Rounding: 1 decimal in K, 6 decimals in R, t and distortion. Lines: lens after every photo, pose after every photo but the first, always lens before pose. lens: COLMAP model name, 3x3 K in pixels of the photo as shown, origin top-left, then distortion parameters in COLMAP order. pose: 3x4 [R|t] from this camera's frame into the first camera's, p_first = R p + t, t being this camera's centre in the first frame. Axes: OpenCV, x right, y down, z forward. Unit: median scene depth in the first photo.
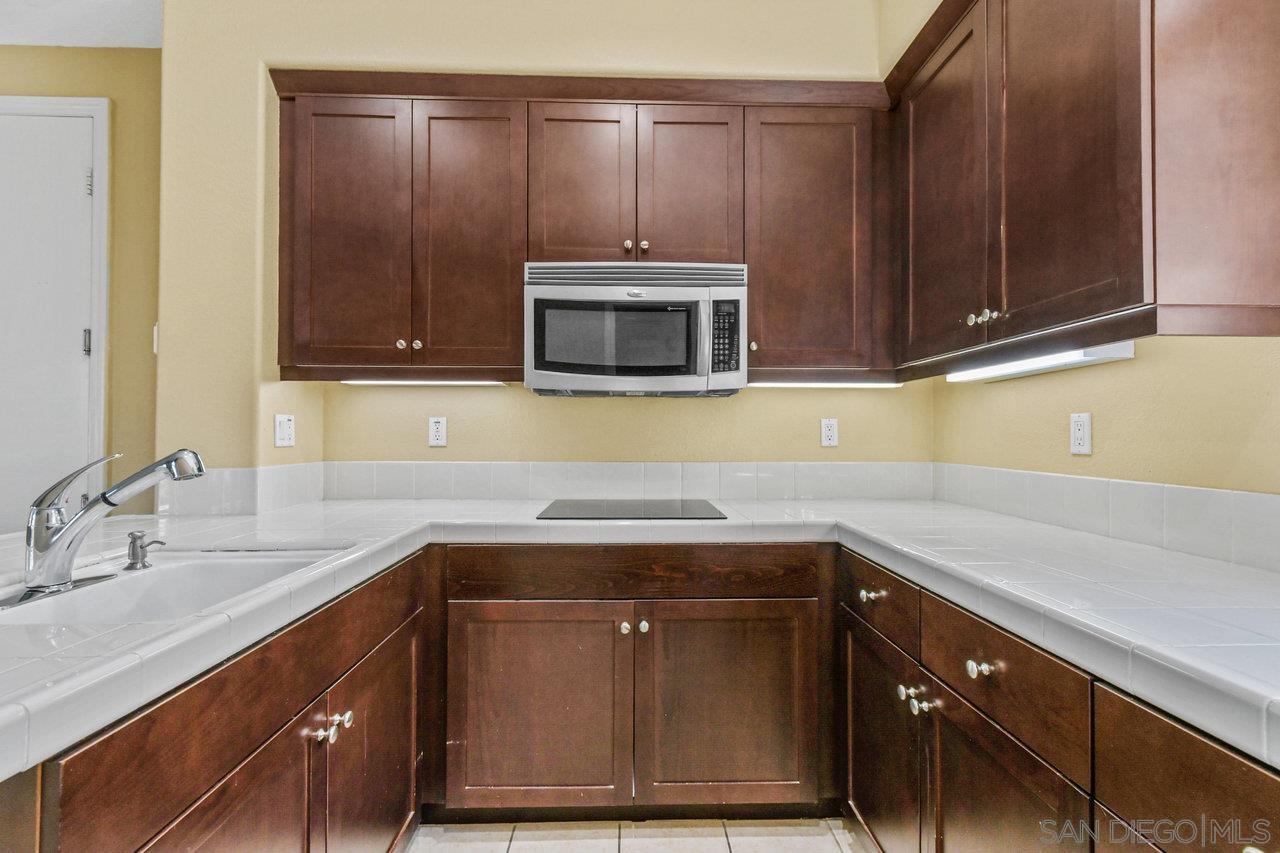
lens RADIAL K [[562.7, 0, 628.1], [0, 562.7, 430.7], [0, 0, 1]] dist [0.002220, 0.000242]
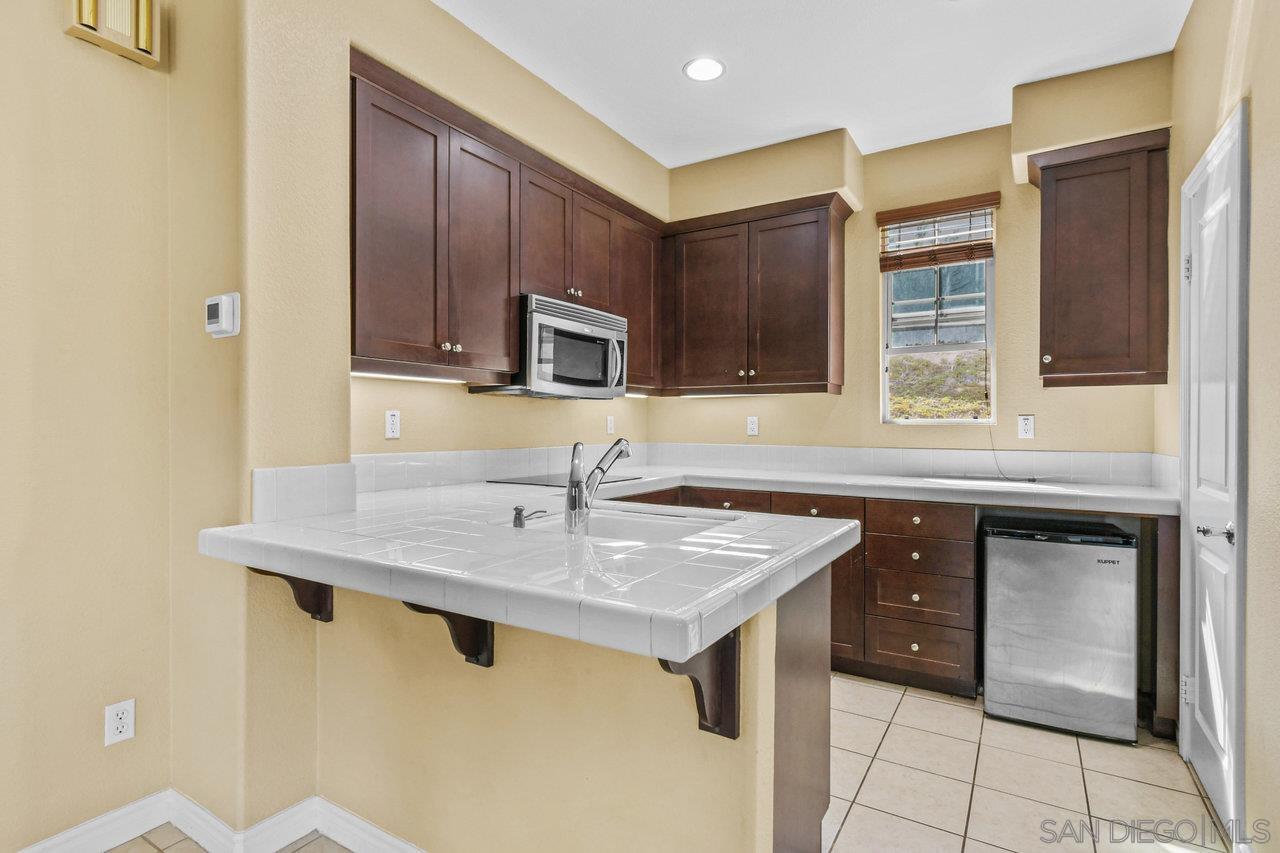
lens RADIAL K [[628.4, 0, 642.3], [0, 628.4, 428.2], [0, 0, 1]] dist [0.002518, 0.000018]
pose [[0.553193, -0.005812, 0.833033, -1.256538], [-0.008062, 0.999891, 0.012329, -0.011027], [-0.833014, -0.013536, 0.553086, -0.013313]]
